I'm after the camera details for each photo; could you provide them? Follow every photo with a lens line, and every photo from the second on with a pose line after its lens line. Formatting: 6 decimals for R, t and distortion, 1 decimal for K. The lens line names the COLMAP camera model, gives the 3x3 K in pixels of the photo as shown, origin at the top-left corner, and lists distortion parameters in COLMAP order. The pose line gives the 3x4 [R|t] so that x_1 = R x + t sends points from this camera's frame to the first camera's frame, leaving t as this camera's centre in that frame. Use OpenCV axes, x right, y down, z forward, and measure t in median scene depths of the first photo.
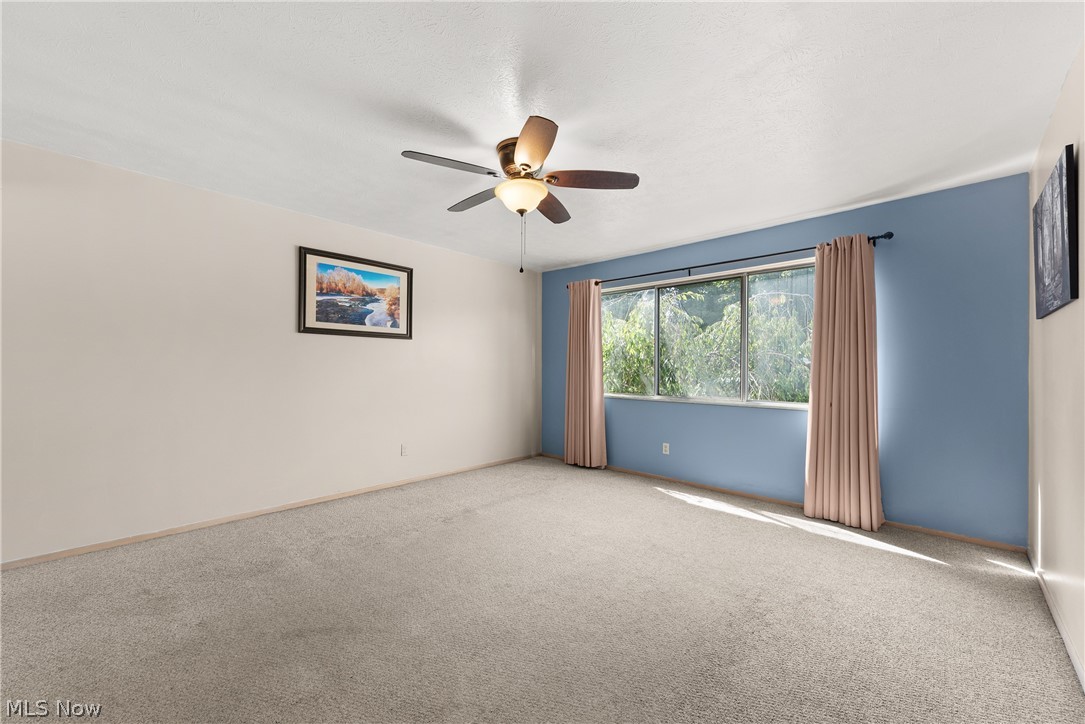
lens RADIAL K [[427.9, 0, 541.0], [0, 427.9, 364.2], [0, 0, 1]] dist [0.016316, -0.004552]
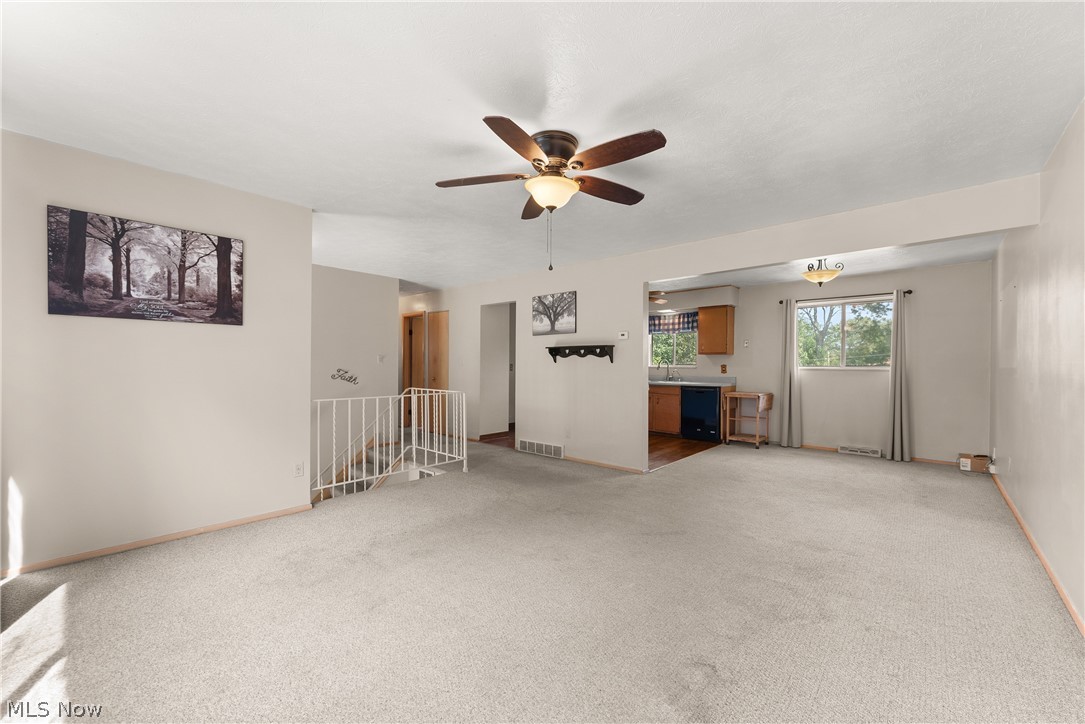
lens RADIAL K [[425.1, 0, 544.1], [0, 425.1, 369.1], [0, 0, 1]] dist [0.009729, -0.000070]
pose [[-0.999330, -0.012640, -0.034355, 0.000571], [-0.012823, 0.999905, 0.005130, 0.004213], [0.034287, 0.005567, -0.999397, 1.276239]]
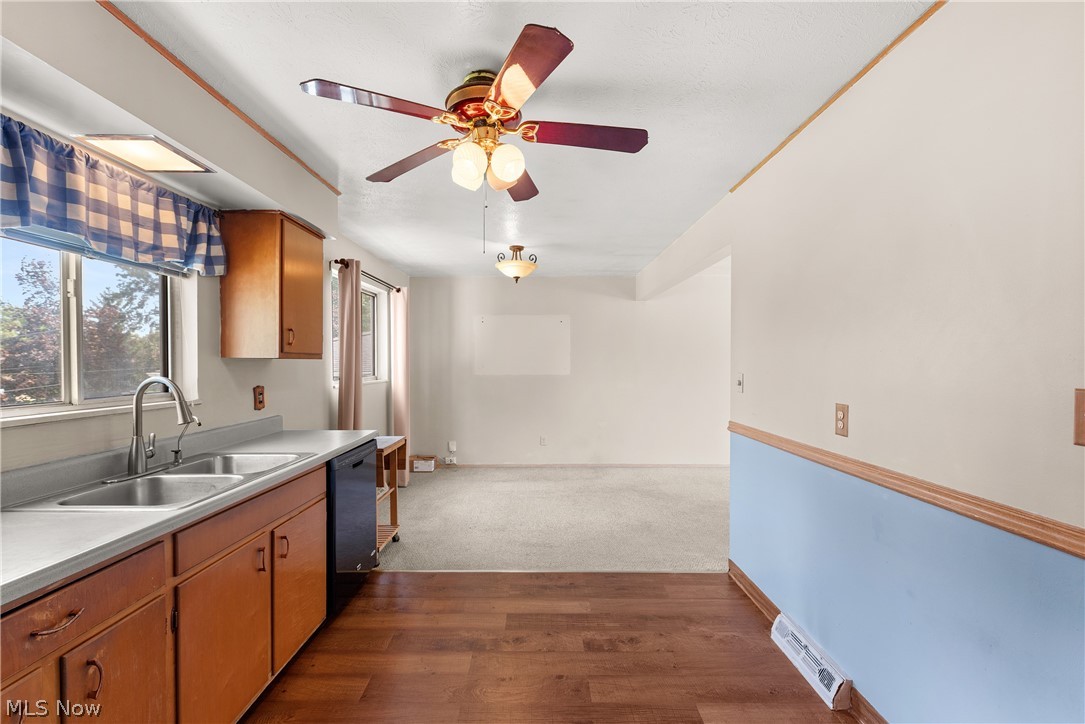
lens RADIAL K [[447.1, 0, 539.8], [0, 447.1, 368.2], [0, 0, 1]] dist [0.009389, -0.000566]
pose [[0.689133, 0.001831, -0.724632, -0.024507], [0.010159, 0.999874, 0.012188, -0.047957], [0.724563, -0.015761, 0.689028, -0.724811]]
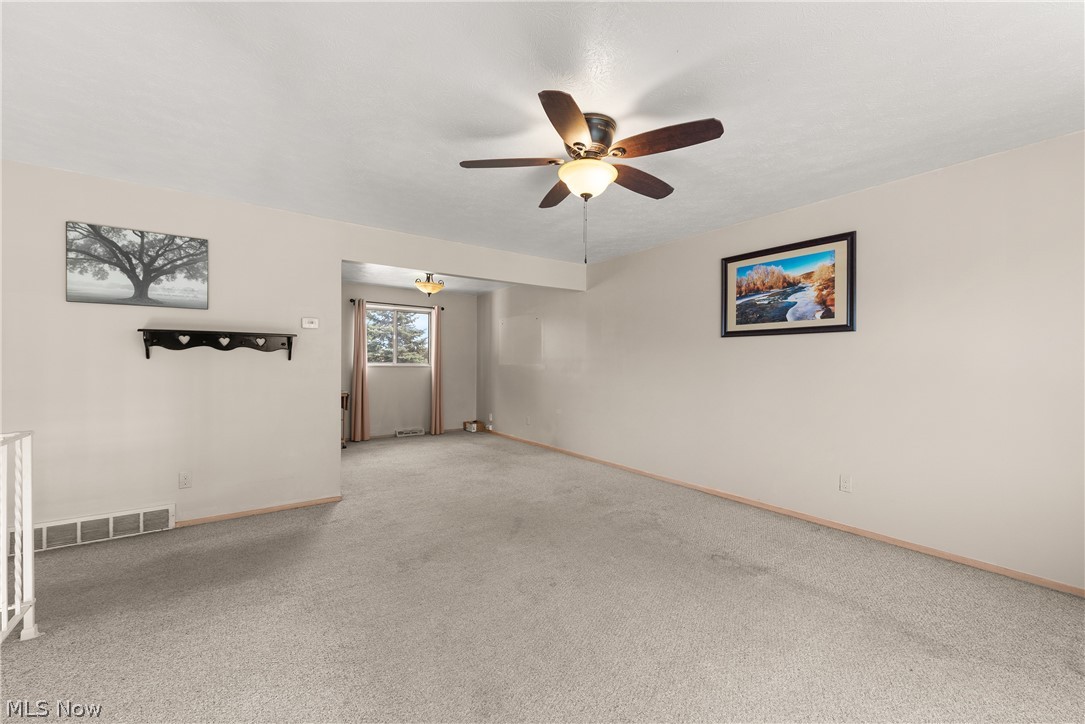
lens RADIAL K [[427.9, 0, 541.0], [0, 427.9, 364.2], [0, 0, 1]] dist [0.016316, -0.004552]
pose [[-0.190461, -0.007701, -0.981665, 0.554524], [-0.002621, 0.999970, -0.007336, 0.003812], [0.981691, 0.001175, -0.190475, 0.700878]]
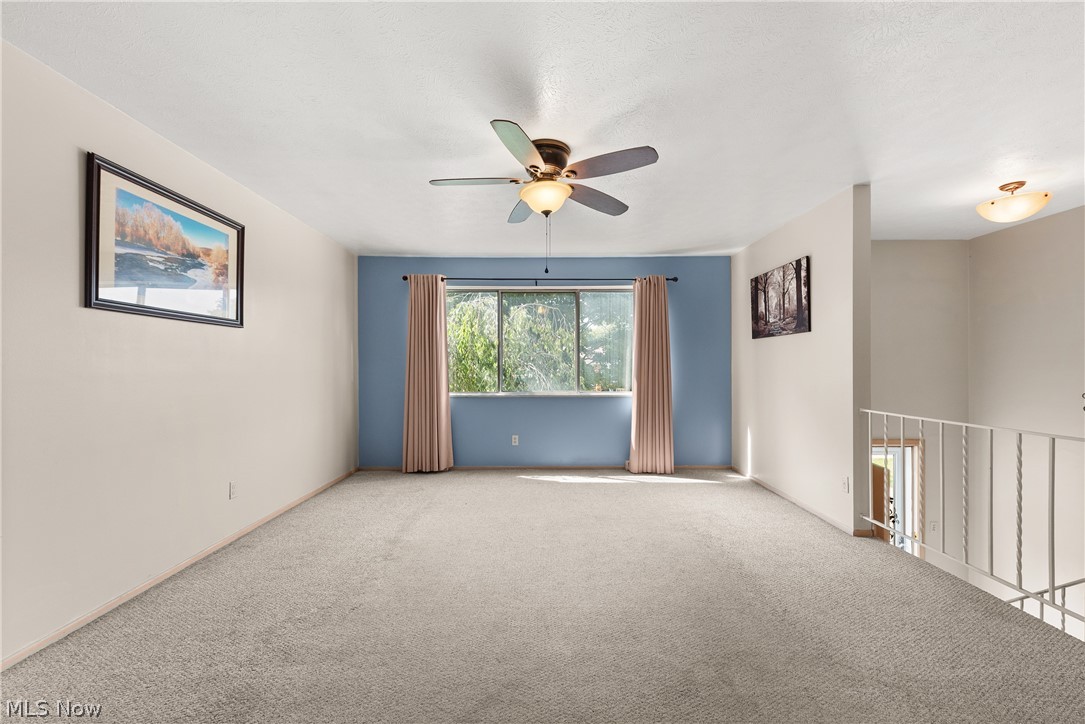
lens RADIAL K [[433.3, 0, 542.5], [0, 433.3, 362.0], [0, 0, 1]] dist [0.003903, -0.000279]
pose [[0.719628, -0.000037, 0.694360, -0.491274], [0.000188, 1.000000, -0.000141, -0.003255], [-0.694360, 0.000232, 0.719628, 0.179176]]
